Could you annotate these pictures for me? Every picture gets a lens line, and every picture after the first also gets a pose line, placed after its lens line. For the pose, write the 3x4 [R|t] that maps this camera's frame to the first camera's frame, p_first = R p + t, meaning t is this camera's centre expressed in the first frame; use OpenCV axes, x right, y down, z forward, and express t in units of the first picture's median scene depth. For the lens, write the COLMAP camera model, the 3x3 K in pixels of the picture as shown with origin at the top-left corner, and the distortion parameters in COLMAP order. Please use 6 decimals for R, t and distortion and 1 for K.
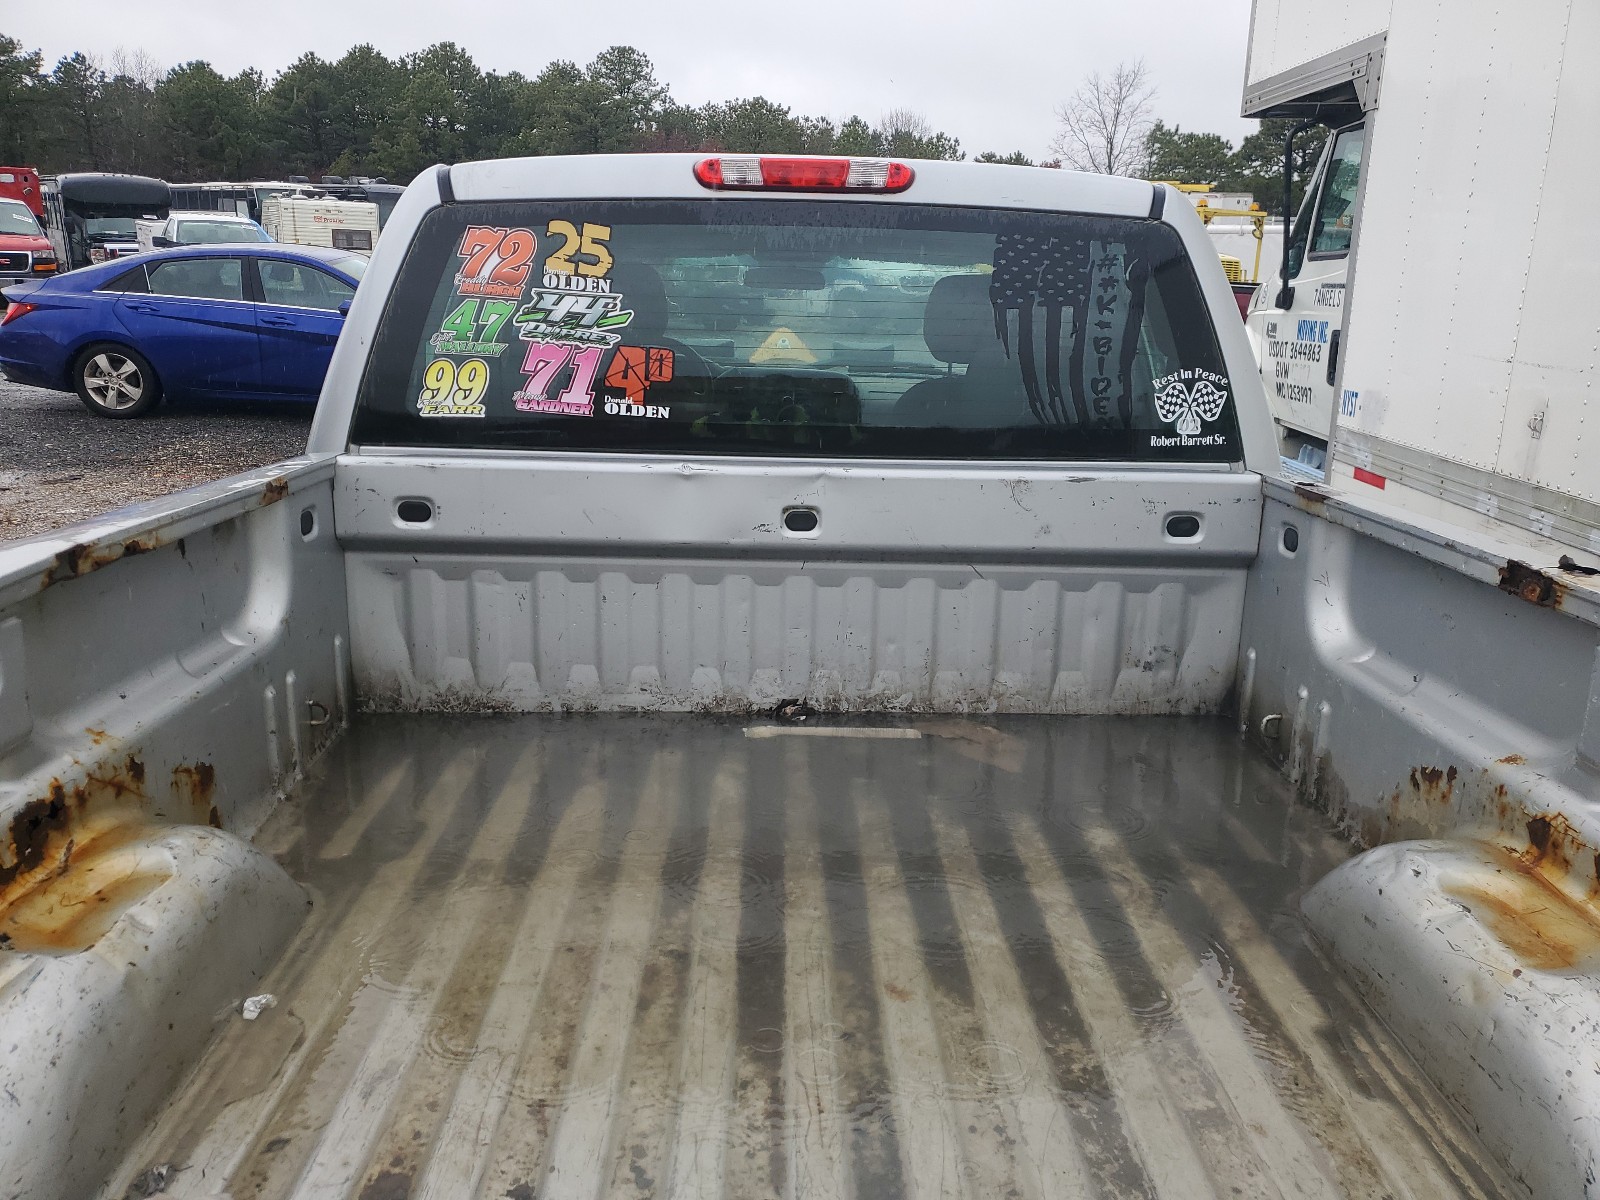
lens RADIAL K [[1209.7, 0, 806.1], [0, 1209.7, 608.7], [0, 0, 1]] dist [0.035795, -0.010578]
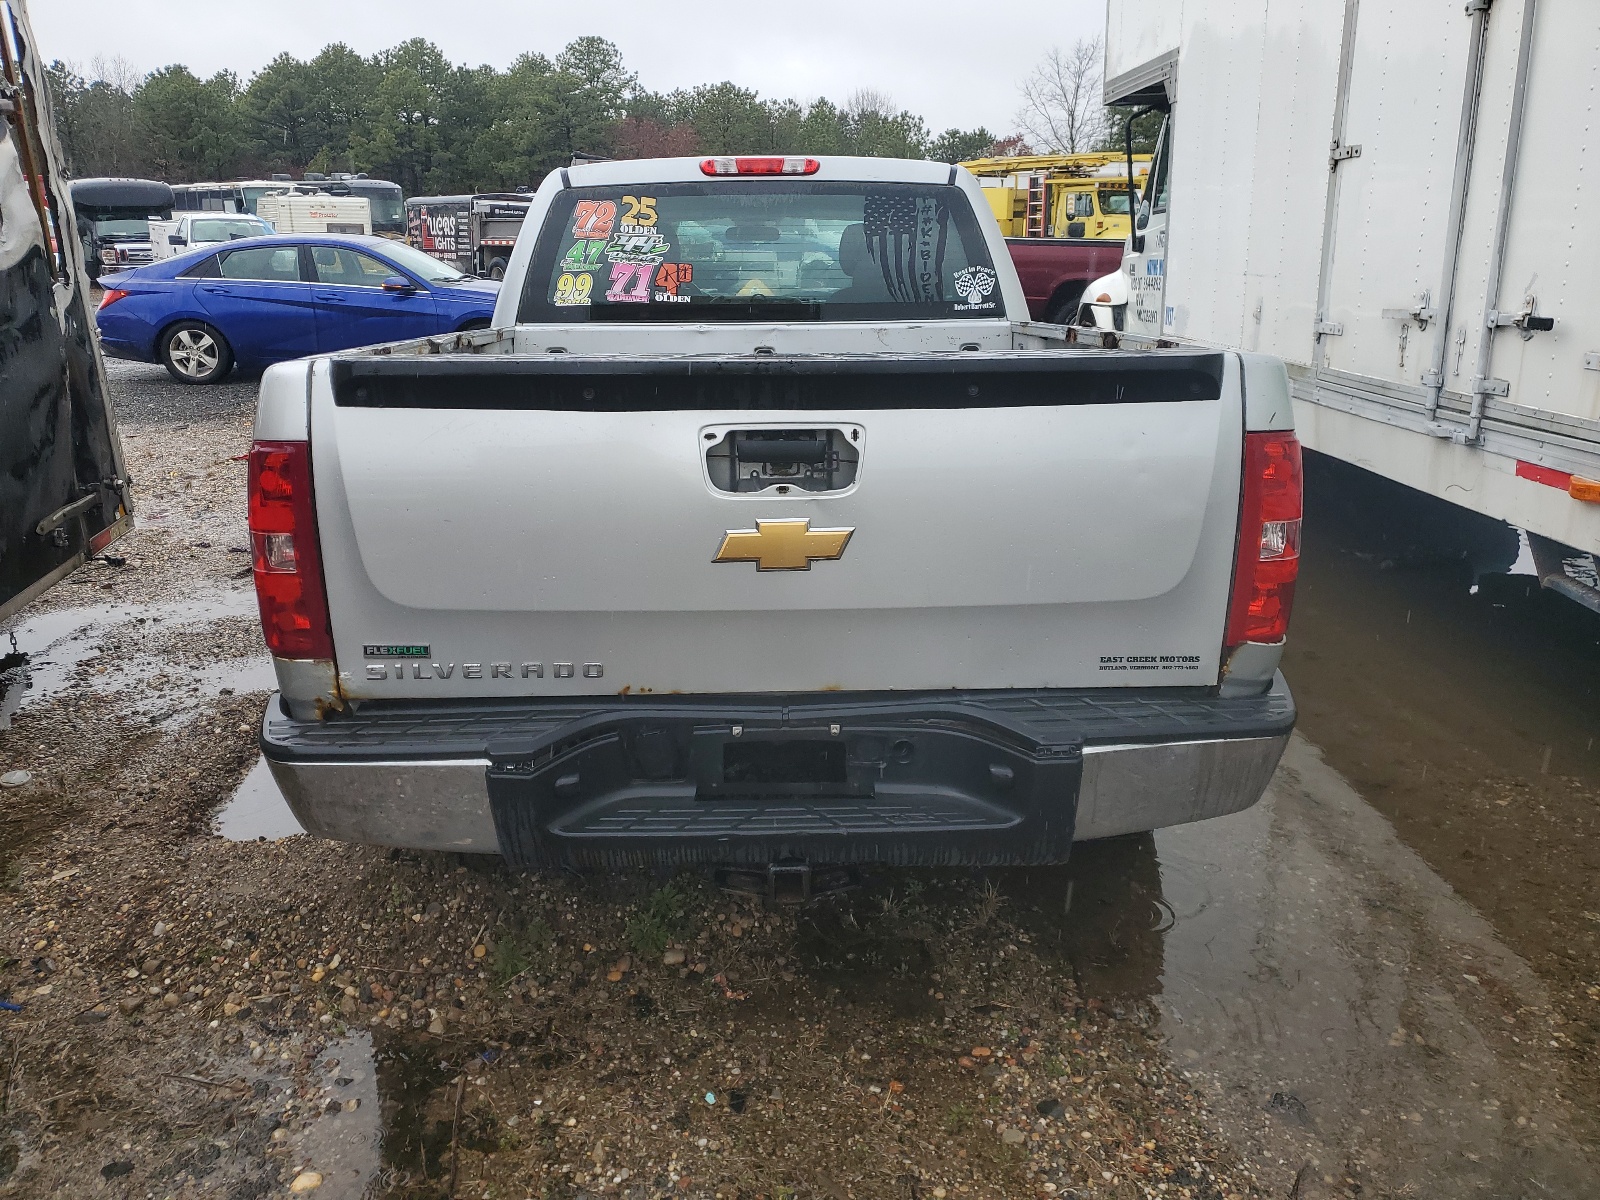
lens RADIAL K [[1209.7, 0, 793.1], [0, 1209.7, 592.4], [0, 0, 1]] dist [0.035795, -0.010578]
pose [[0.999424, -0.033877, 0.002023, 0.005290], [0.033873, 0.999424, 0.001861, 0.064019], [-0.002085, -0.001792, 0.999996, -0.188760]]
